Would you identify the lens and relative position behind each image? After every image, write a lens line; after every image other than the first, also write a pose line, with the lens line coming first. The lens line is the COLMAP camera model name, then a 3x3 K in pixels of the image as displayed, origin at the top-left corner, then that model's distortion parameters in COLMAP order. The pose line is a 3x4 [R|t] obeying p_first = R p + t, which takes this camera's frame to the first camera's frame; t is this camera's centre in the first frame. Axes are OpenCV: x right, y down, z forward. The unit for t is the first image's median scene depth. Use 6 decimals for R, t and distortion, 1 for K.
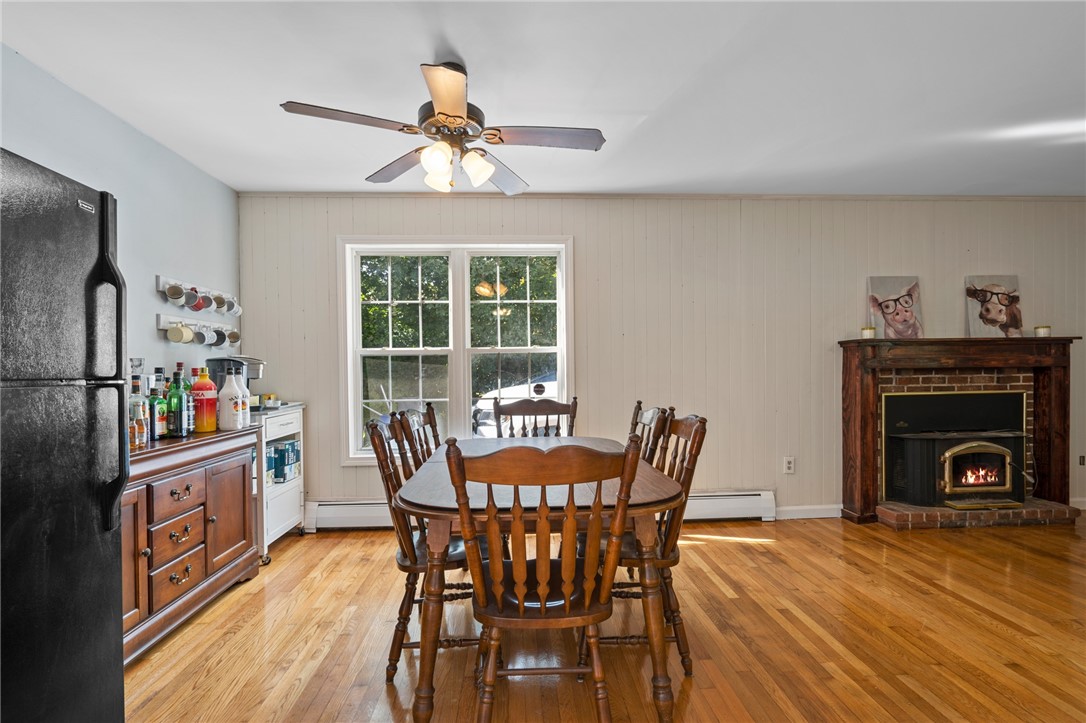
lens RADIAL K [[495.0, 0, 542.5], [0, 495.0, 371.1], [0, 0, 1]] dist [-0.000107, 0.000928]
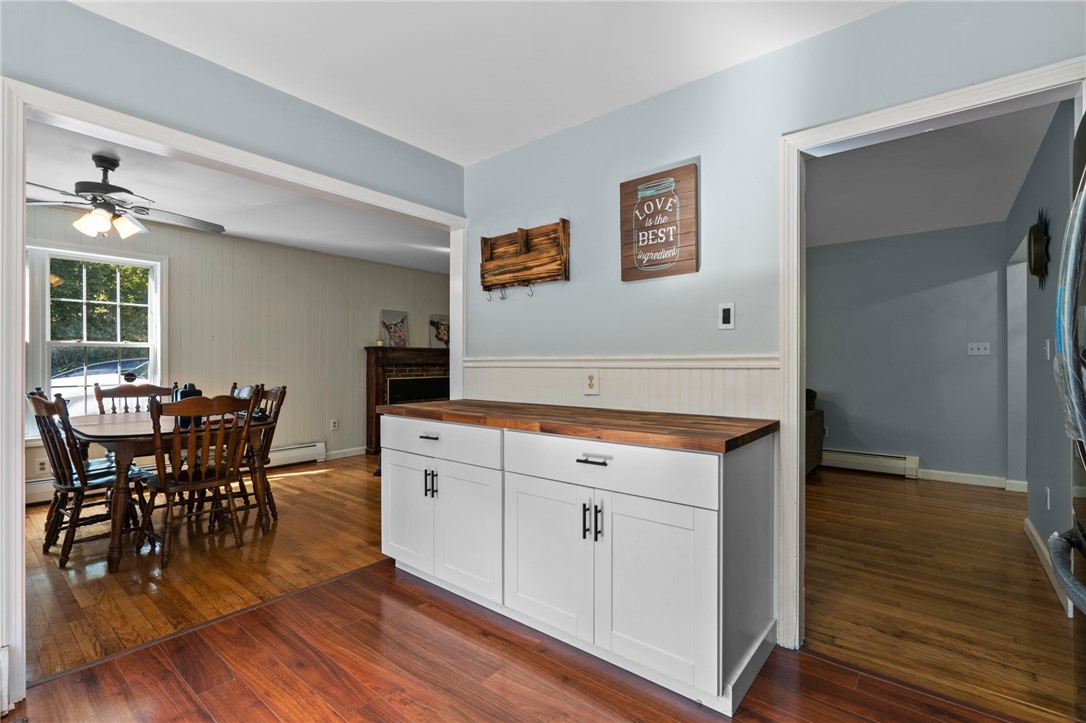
lens RADIAL K [[495.0, 0, 539.9], [0, 495.0, 368.2], [0, 0, 1]] dist [-0.000107, 0.000928]
pose [[0.674643, 0.005238, 0.738126, -0.224924], [-0.004761, 0.999985, -0.002745, 0.012071], [-0.738129, -0.001662, 0.674658, -0.546294]]
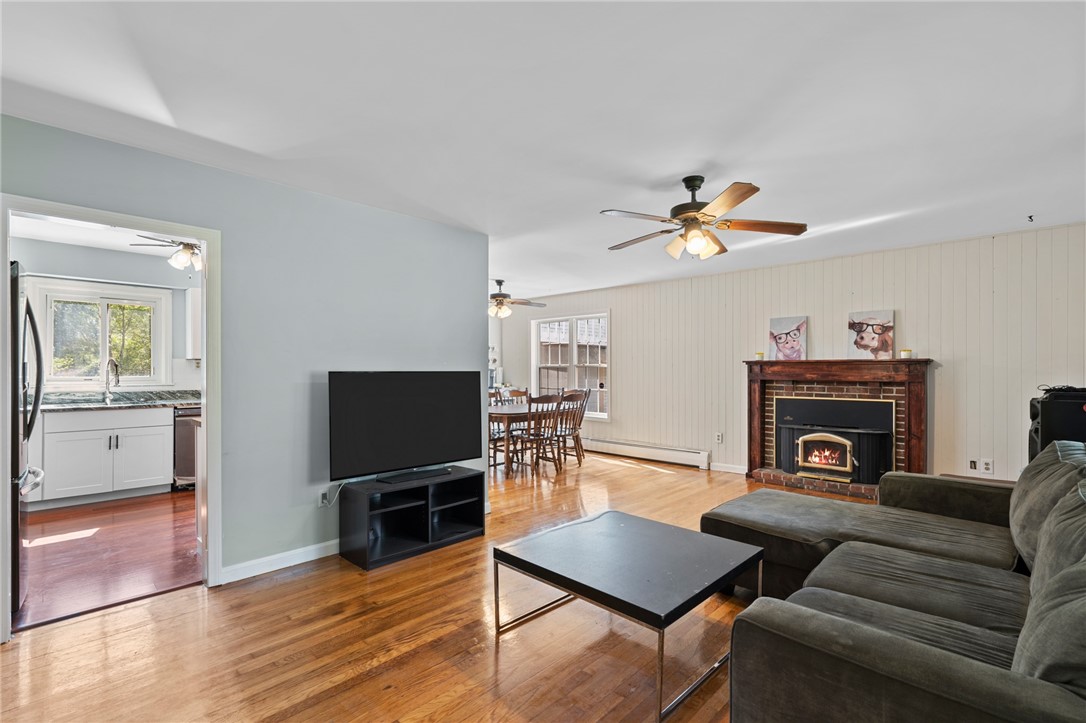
lens RADIAL K [[495.0, 0, 545.4], [0, 495.0, 368.2], [0, 0, 1]] dist [-0.000107, 0.000928]
pose [[0.682148, 0.009913, -0.731147, 1.302680], [-0.013953, 0.999903, 0.000539, -0.031578], [0.731081, 0.009834, 0.682219, -0.526677]]
